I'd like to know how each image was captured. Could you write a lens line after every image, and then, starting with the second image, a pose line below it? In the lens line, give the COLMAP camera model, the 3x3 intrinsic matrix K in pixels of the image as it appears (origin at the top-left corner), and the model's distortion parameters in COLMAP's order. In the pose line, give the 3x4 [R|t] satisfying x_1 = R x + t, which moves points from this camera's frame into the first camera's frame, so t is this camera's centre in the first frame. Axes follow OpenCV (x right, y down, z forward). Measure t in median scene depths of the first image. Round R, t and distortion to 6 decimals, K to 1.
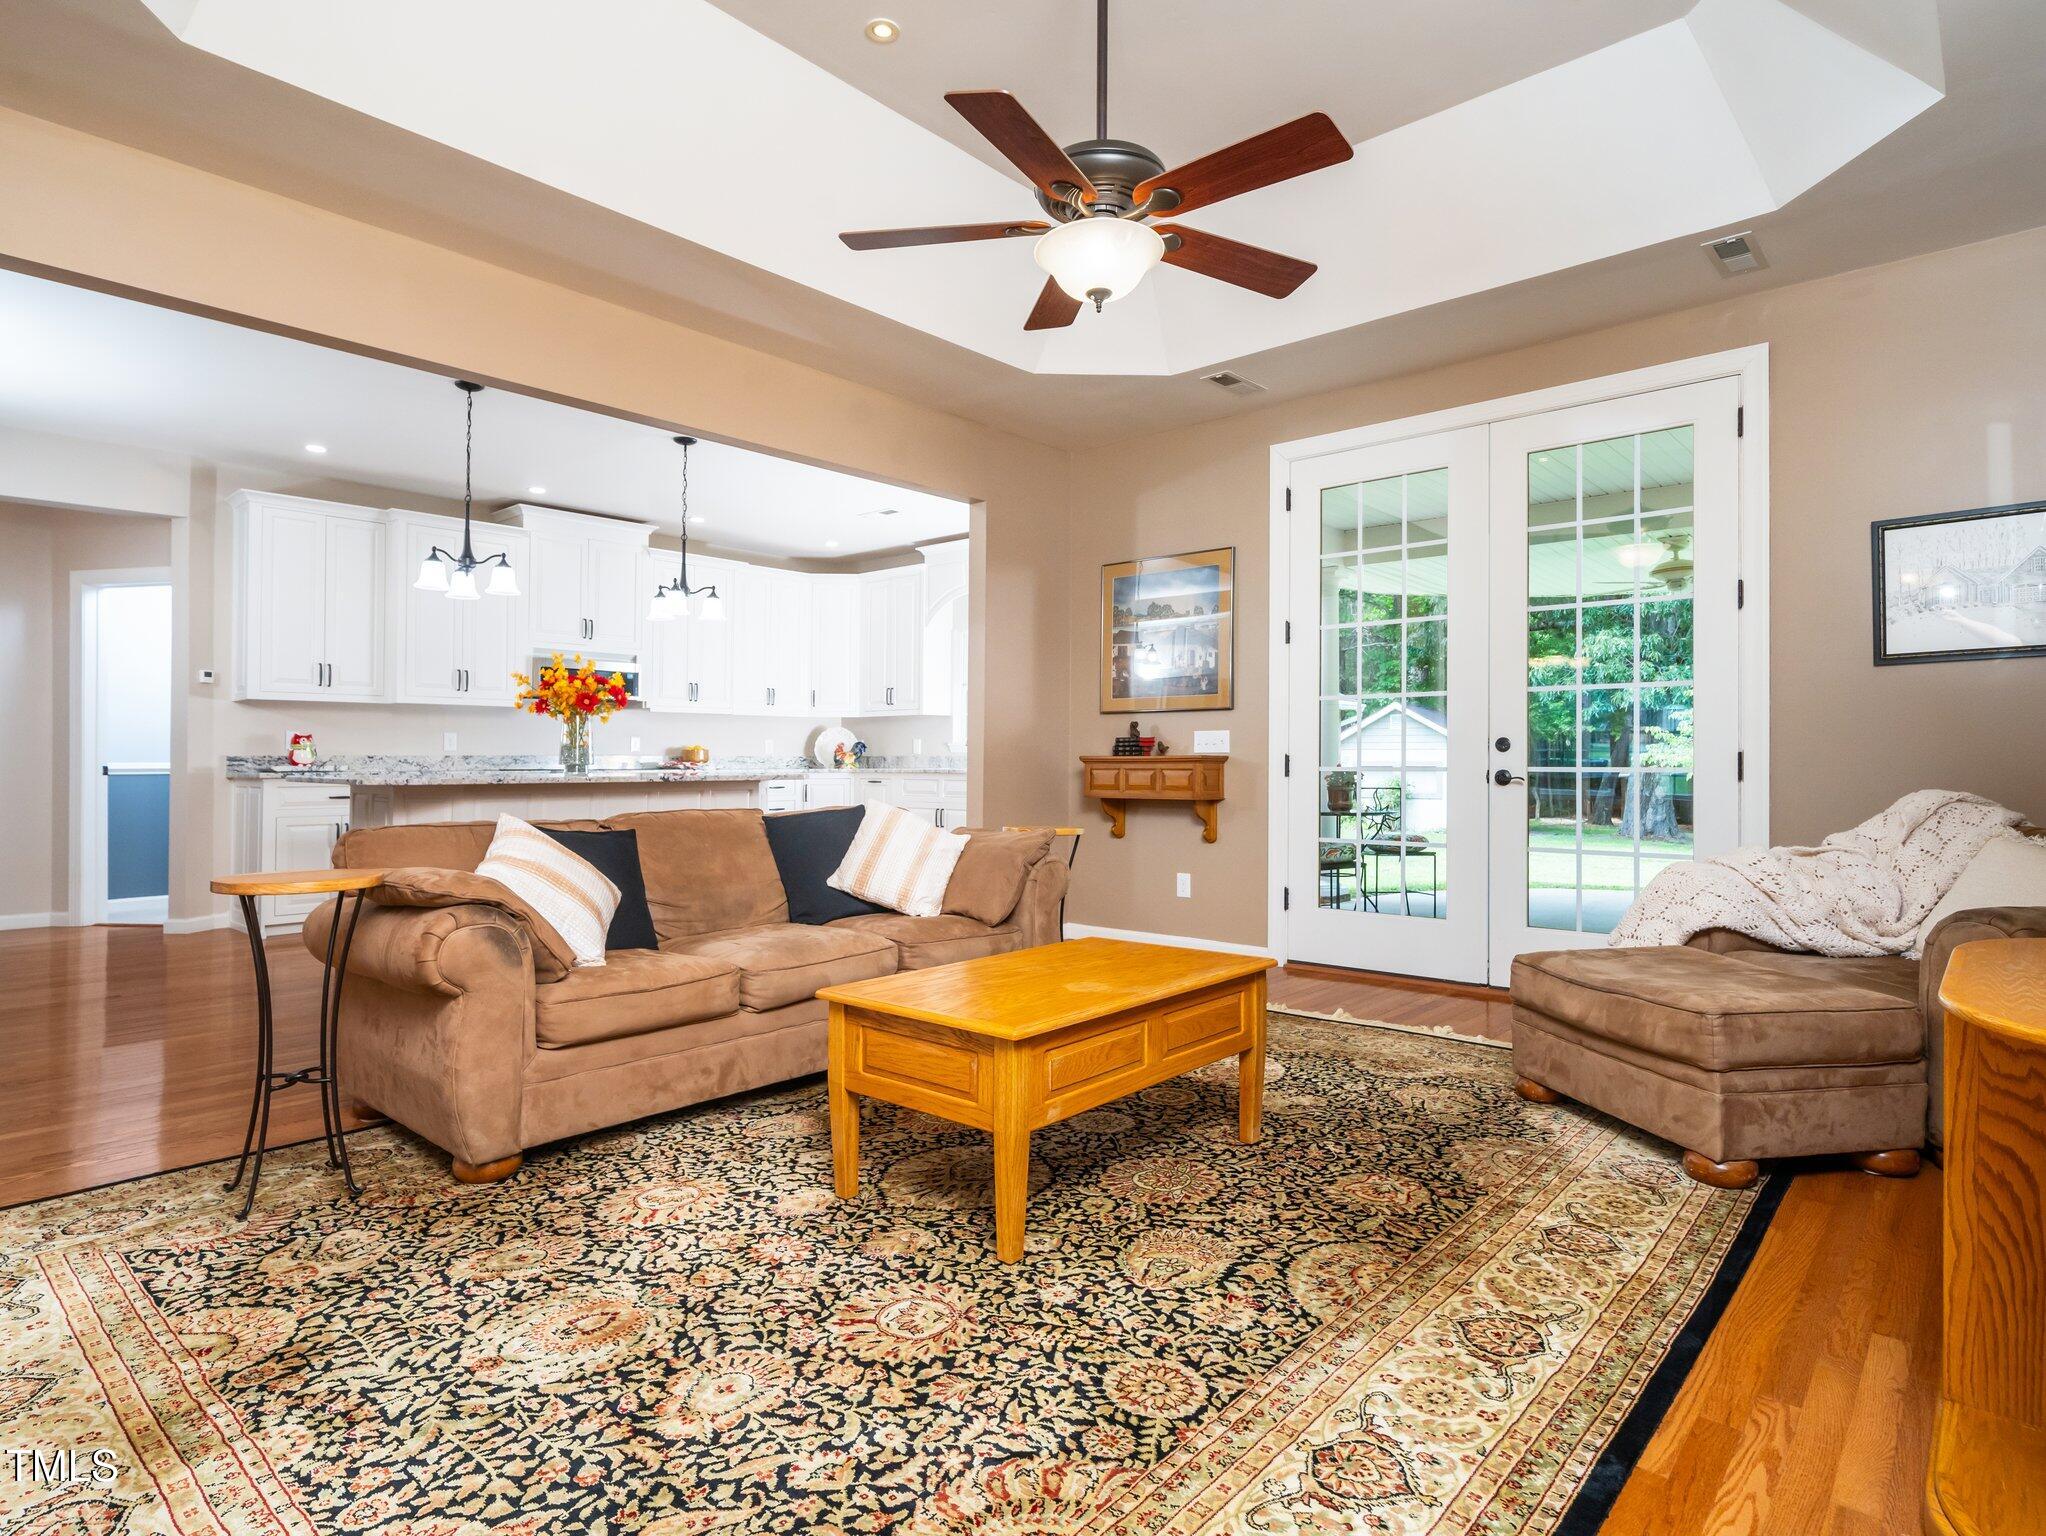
lens RADIAL K [[1160.4, 0, 1022.4], [0, 1160.4, 750.5], [0, 0, 1]] dist [-0.001869, 0.001394]
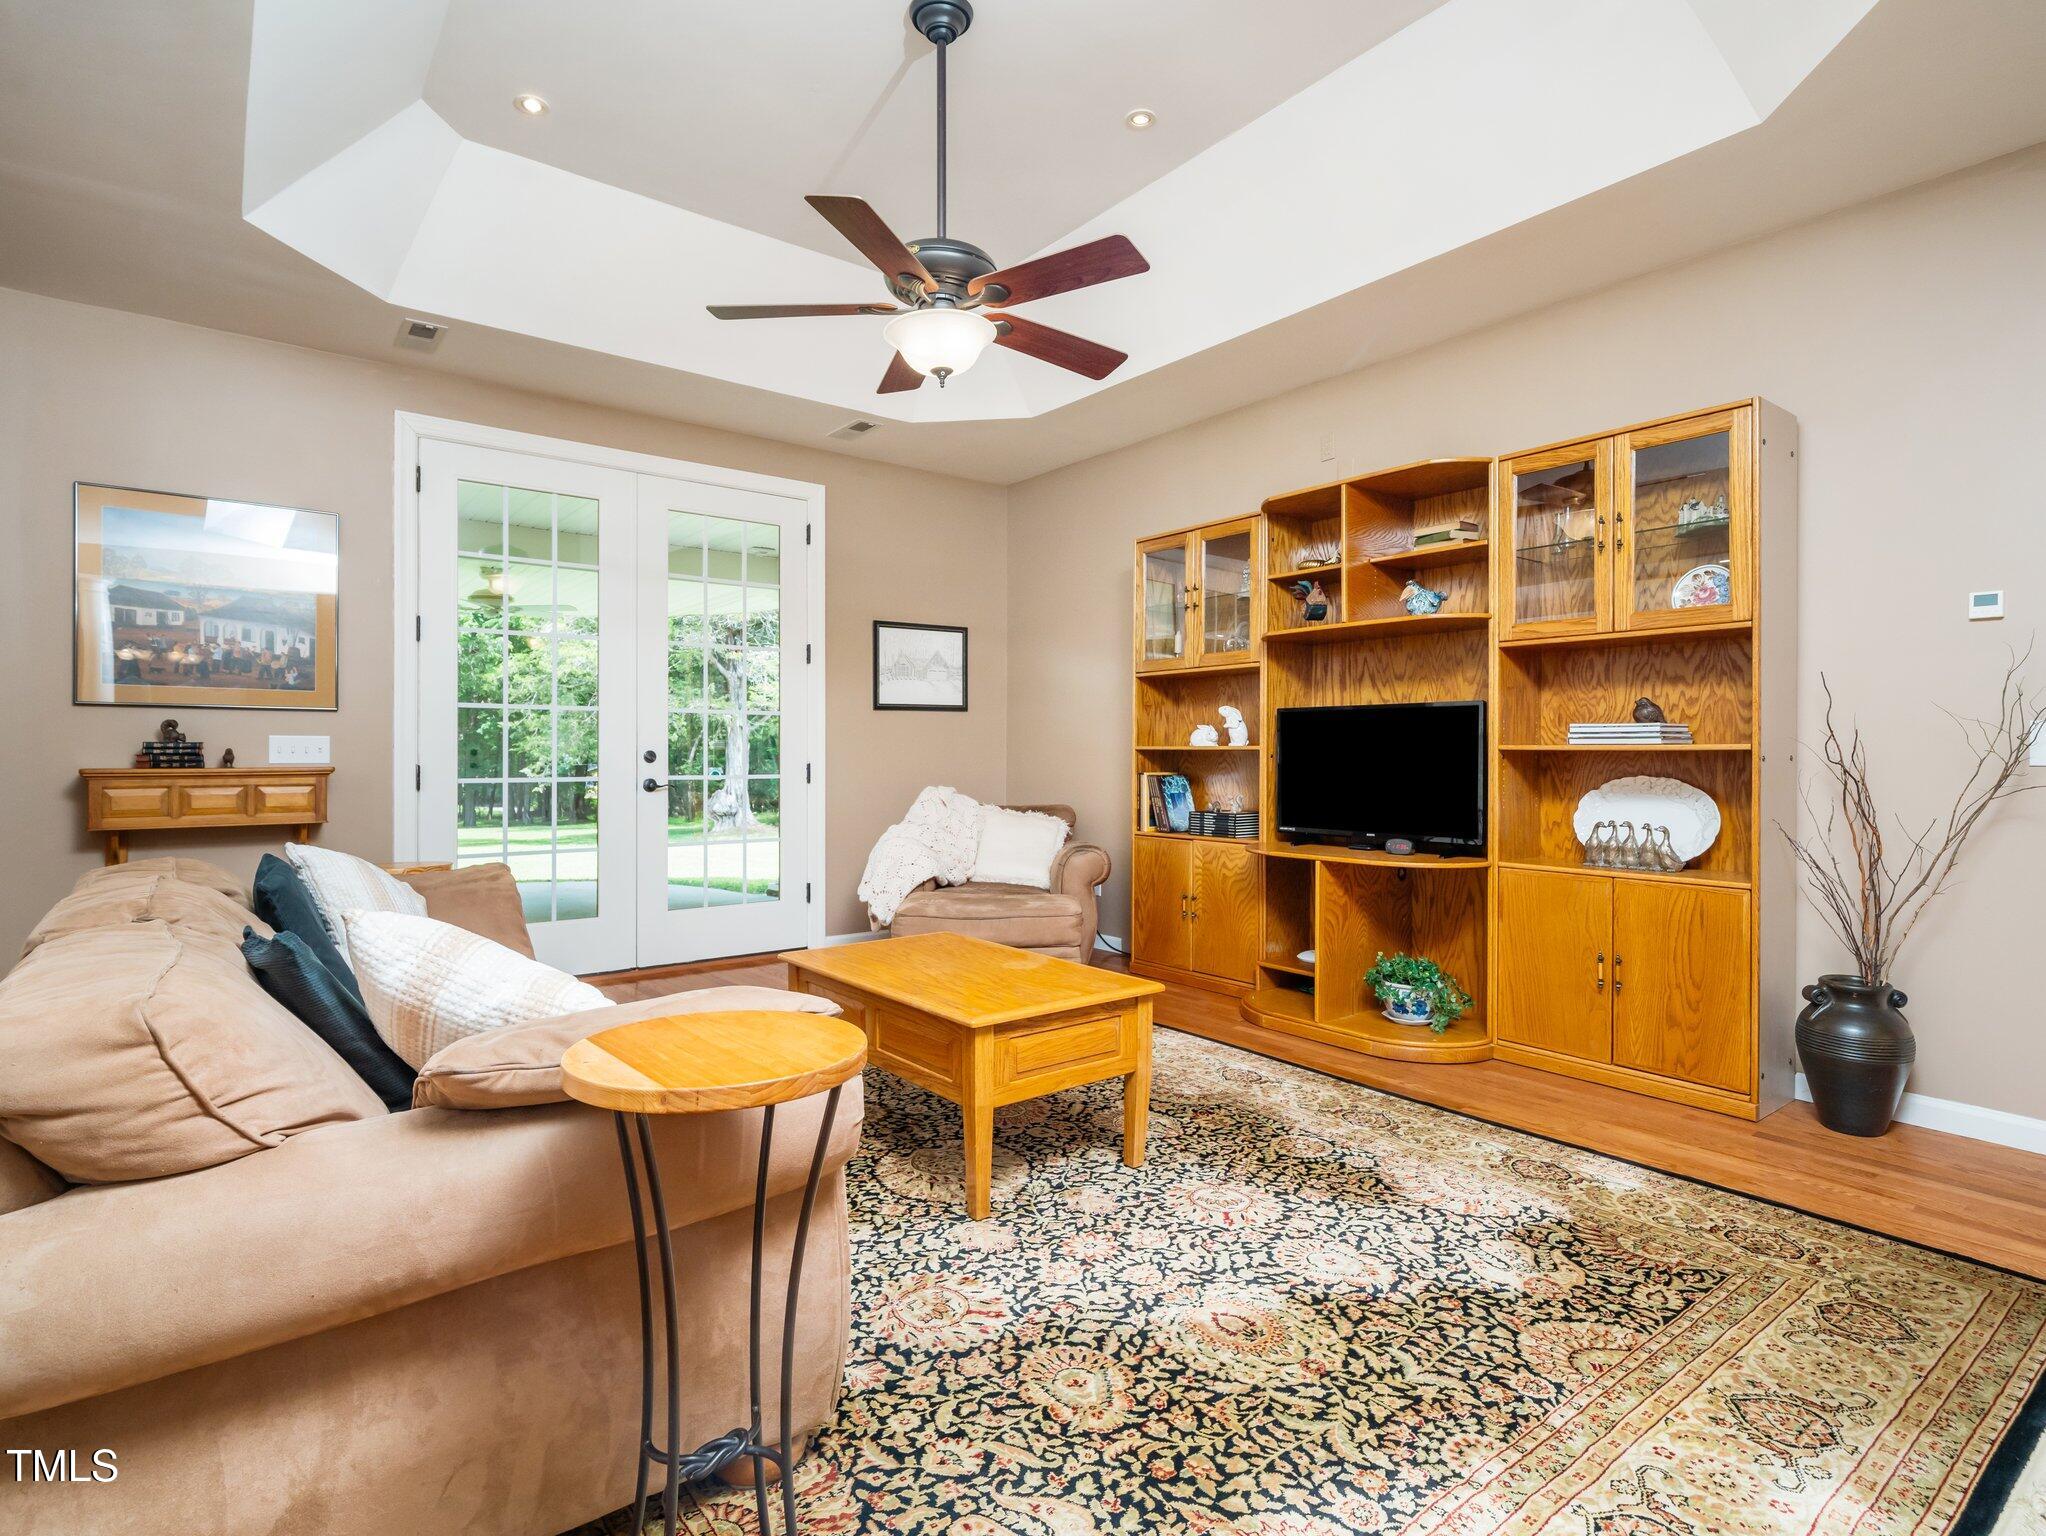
lens RADIAL K [[1060.4, 0, 1087.8], [0, 1060.4, 759.4], [0, 0, 1]] dist [0.001385, -0.000261]
pose [[0.136679, -0.000510, 0.990615, -1.236620], [-0.009526, 0.999953, 0.001829, -0.018352], [-0.990570, -0.009686, 0.136668, 0.923132]]
